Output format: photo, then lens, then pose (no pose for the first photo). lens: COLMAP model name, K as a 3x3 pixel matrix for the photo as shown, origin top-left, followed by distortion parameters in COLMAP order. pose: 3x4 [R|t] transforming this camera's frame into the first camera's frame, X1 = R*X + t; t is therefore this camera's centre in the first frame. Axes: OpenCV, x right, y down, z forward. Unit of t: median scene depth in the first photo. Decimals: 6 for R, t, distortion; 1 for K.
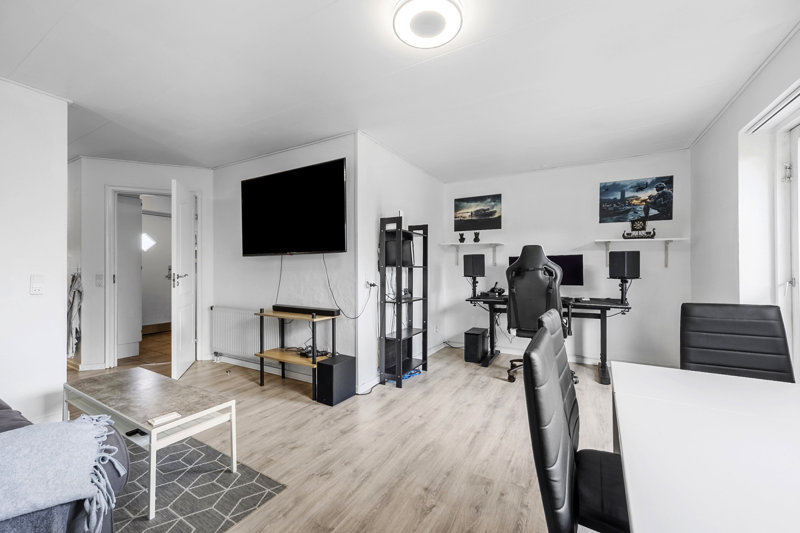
lens RADIAL K [[321.5, 0, 414.4], [0, 321.5, 270.7], [0, 0, 1]] dist [-0.000141, 0.000350]
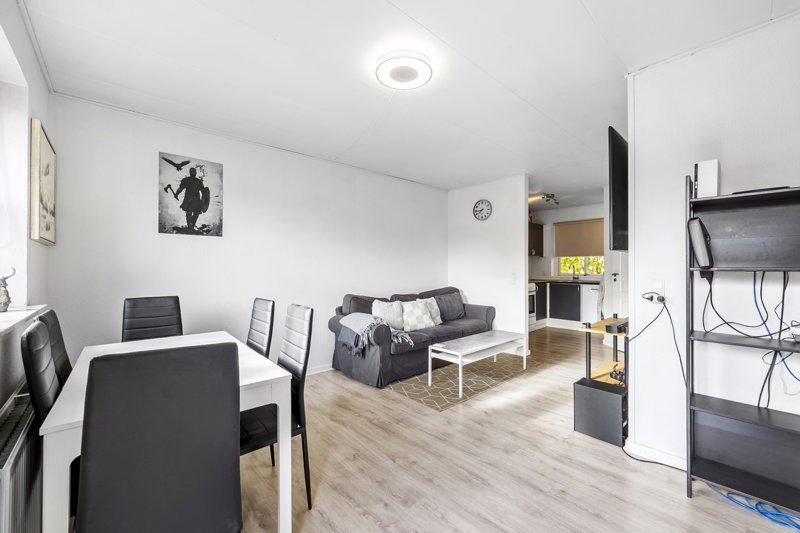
lens RADIAL K [[321.5, 0, 399.8], [0, 321.5, 267.0], [0, 0, 1]] dist [-0.000141, 0.000350]
pose [[-0.325752, 0.001354, -0.945454, 0.557409], [-0.000004, 0.999999, 0.001433, -0.022391], [0.945455, 0.000471, -0.325752, 0.630799]]
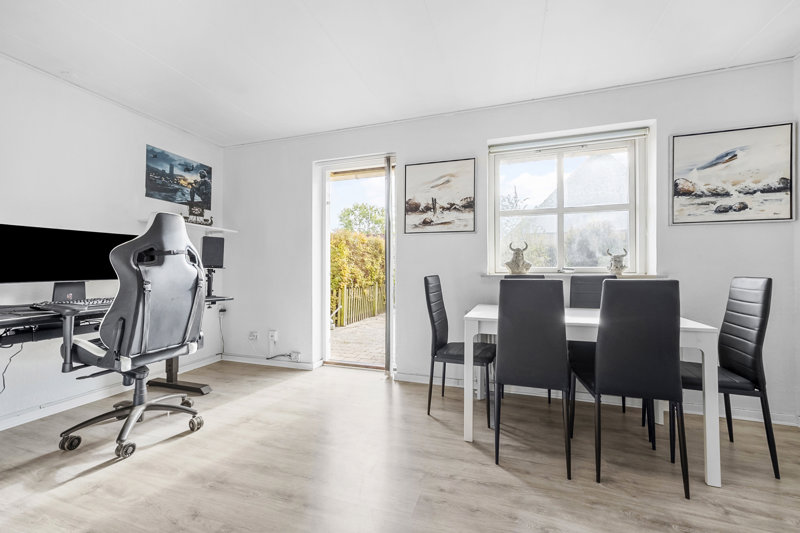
lens RADIAL K [[321.5, 0, 395.9], [0, 321.5, 264.0], [0, 0, 1]] dist [-0.000141, 0.000350]
pose [[-0.158577, 0.014041, 0.987247, -0.292690], [-0.000119, 0.999899, -0.014240, 0.025163], [-0.987347, -0.002375, -0.158559, 0.591263]]
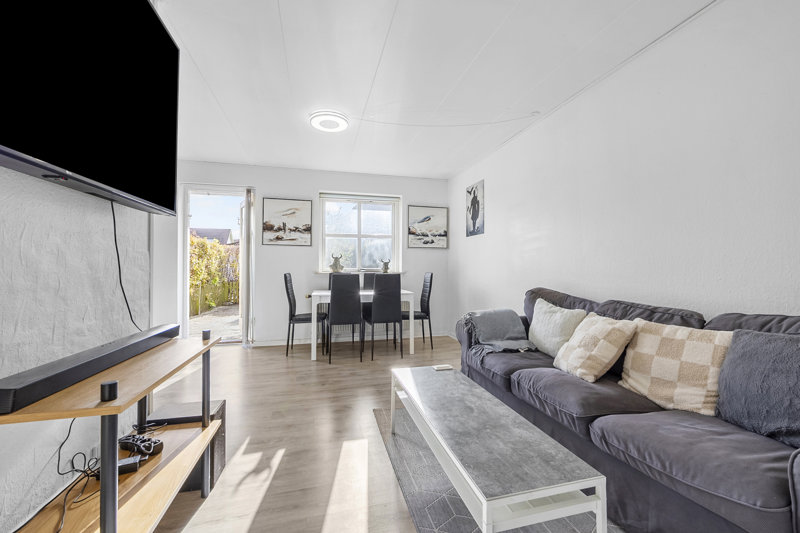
lens RADIAL K [[321.5, 0, 401.0], [0, 321.5, 268.5], [0, 0, 1]] dist [-0.000141, 0.000350]
pose [[-0.686659, -0.000770, 0.726979, -0.718628], [-0.002508, 0.999996, -0.001309, 0.023087], [-0.726975, -0.002722, -0.686658, 0.893903]]
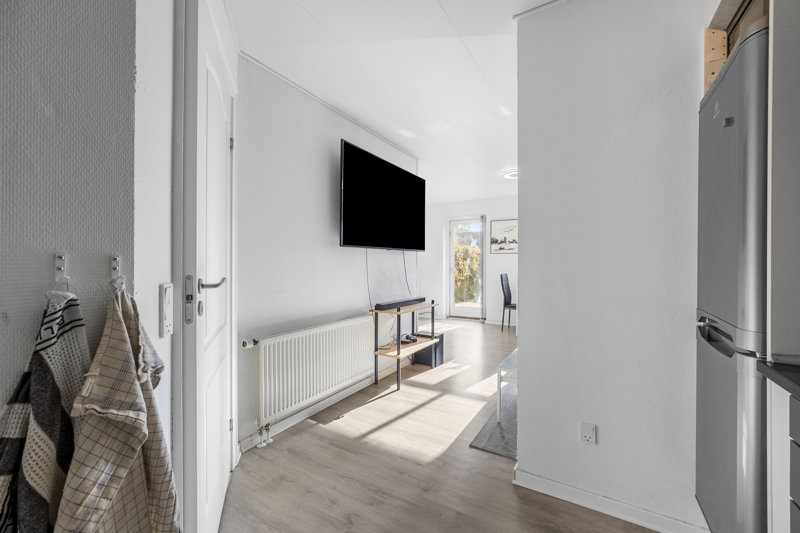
lens RADIAL K [[321.5, 0, 406.1], [0, 321.5, 264.4], [0, 0, 1]] dist [-0.000141, 0.000350]
pose [[0.031720, 0.001945, 0.999495, -1.242928], [-0.003537, 0.999992, -0.001834, -0.004025], [-0.999491, -0.003477, 0.031727, 0.842655]]
